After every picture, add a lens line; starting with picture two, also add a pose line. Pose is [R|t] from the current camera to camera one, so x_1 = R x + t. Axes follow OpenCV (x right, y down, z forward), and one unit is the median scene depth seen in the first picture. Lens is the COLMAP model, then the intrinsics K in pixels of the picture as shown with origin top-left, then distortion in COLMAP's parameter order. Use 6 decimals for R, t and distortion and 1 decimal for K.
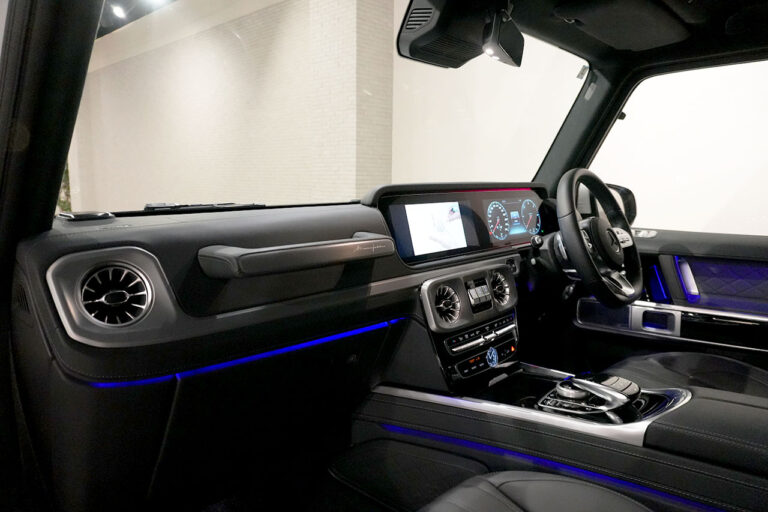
lens RADIAL K [[519.0, 0, 384.0], [0, 519.0, 256.0], [0, 0, 1]] dist [-0.037875, 0.032653]
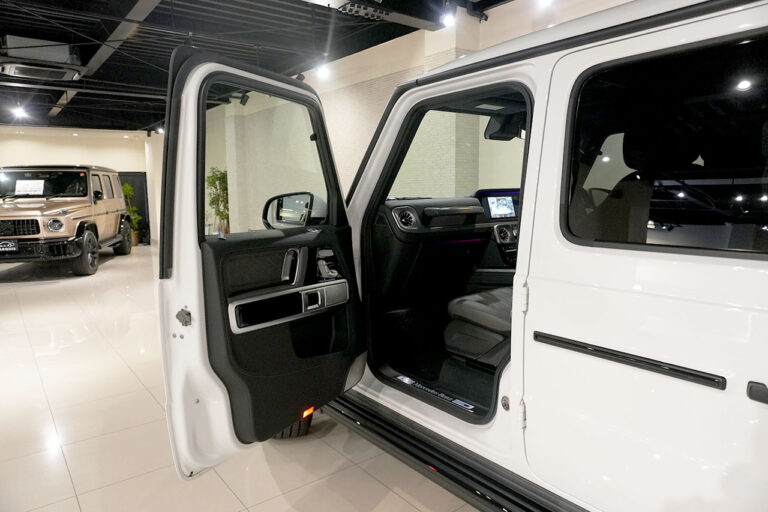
lens RADIAL K [[519.0, 0, 384.0], [0, 519.0, 256.0], [0, 0, 1]] dist [-0.037875, 0.032653]
pose [[0.987633, 0.000074, -0.156780, -0.060174], [-0.004378, 0.999623, -0.027106, 0.250247], [0.156719, 0.027457, 0.987261, -1.511693]]
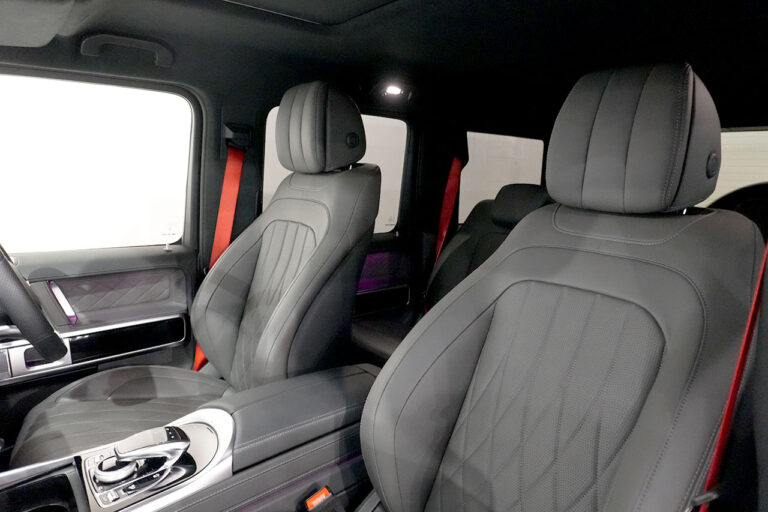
lens RADIAL K [[519.0, 0, 384.0], [0, 519.0, 256.0], [0, 0, 1]] dist [-0.037875, 0.032653]
pose [[0.173658, -0.152520, 0.972924, -0.289486], [0.118985, 0.983947, 0.133010, -0.128581], [-0.977592, 0.092666, 0.189018, 0.320839]]
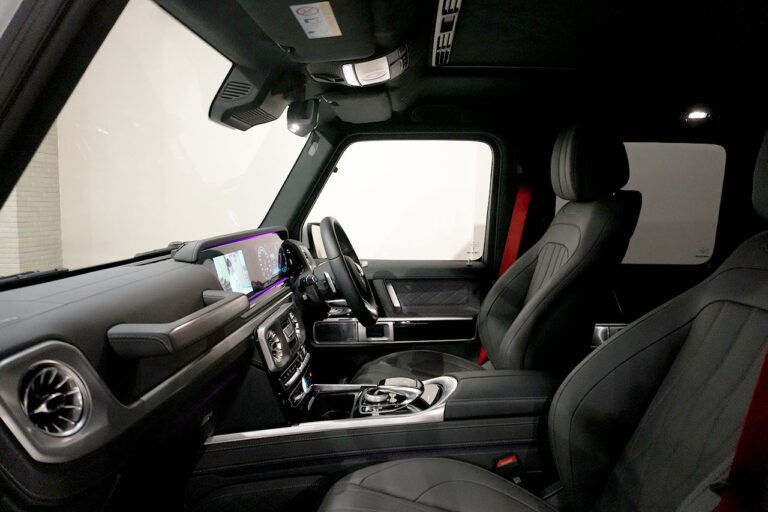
lens RADIAL K [[517.1, 0, 384.2], [0, 517.1, 263.4], [0, 0, 1]] dist [-0.000232, 0.001951]
pose [[0.768094, -0.070439, 0.636451, -0.364342], [0.088821, 0.996043, 0.003044, -0.062068], [-0.634147, 0.054192, 0.771311, -0.023047]]
